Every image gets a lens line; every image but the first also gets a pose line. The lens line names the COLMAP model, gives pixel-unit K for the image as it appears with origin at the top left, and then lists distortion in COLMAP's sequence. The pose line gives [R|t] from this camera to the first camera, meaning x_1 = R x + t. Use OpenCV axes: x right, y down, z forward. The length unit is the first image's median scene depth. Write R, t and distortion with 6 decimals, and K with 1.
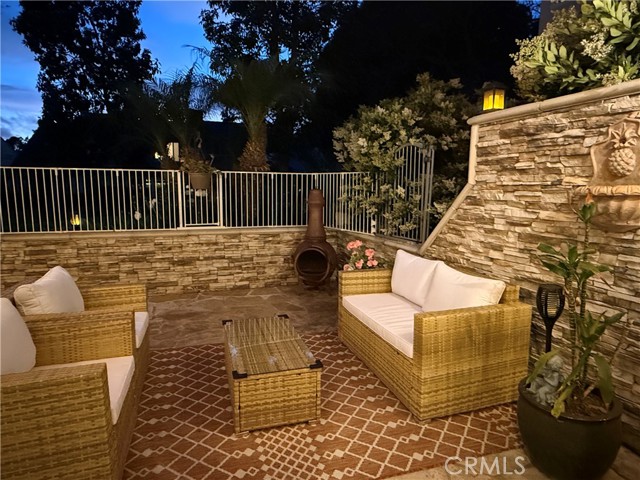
lens RADIAL K [[400.2, 0, 316.8], [0, 400.2, 240.0], [0, 0, 1]] dist [-0.009930, 0.000003]
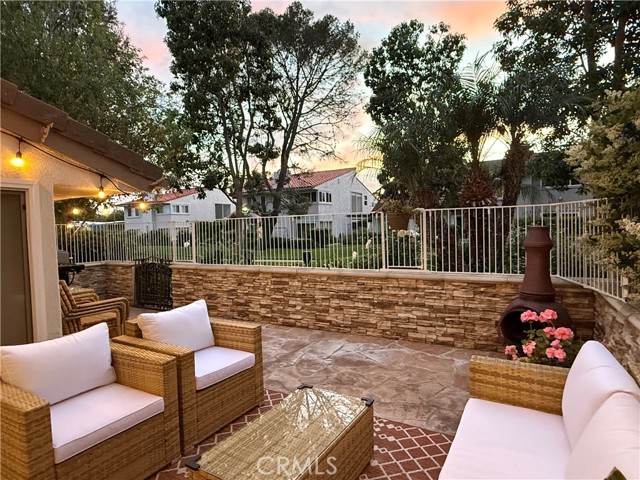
lens RADIAL K [[372.9, 0, 317.1], [0, 372.9, 237.3], [0, 0, 1]] dist [-0.007279, 0.004222]
pose [[0.664730, -0.004360, -0.747071, 0.246853], [-0.065678, 0.995770, -0.064251, -0.041589], [0.744191, 0.091776, 0.661632, 0.284579]]
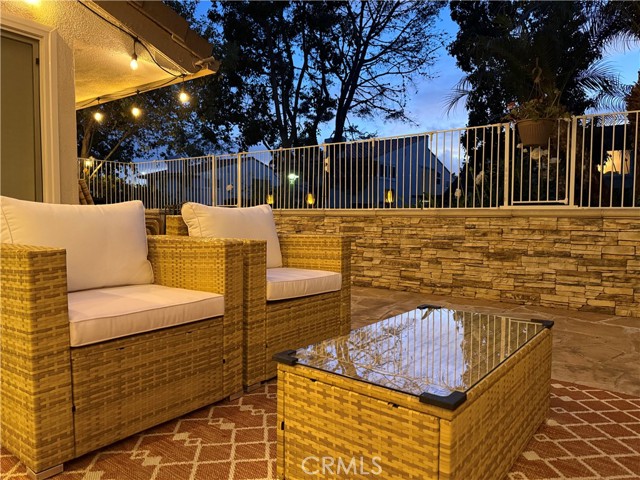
lens RADIAL K [[452.8, 0, 315.5], [0, 452.8, 239.2], [0, 0, 1]] dist [0.032533, -0.037628]
pose [[0.569428, 0.039797, -0.821077, 0.128560], [-0.111827, 0.993292, -0.029410, 0.090589], [0.814400, 0.108565, 0.570059, 0.308293]]
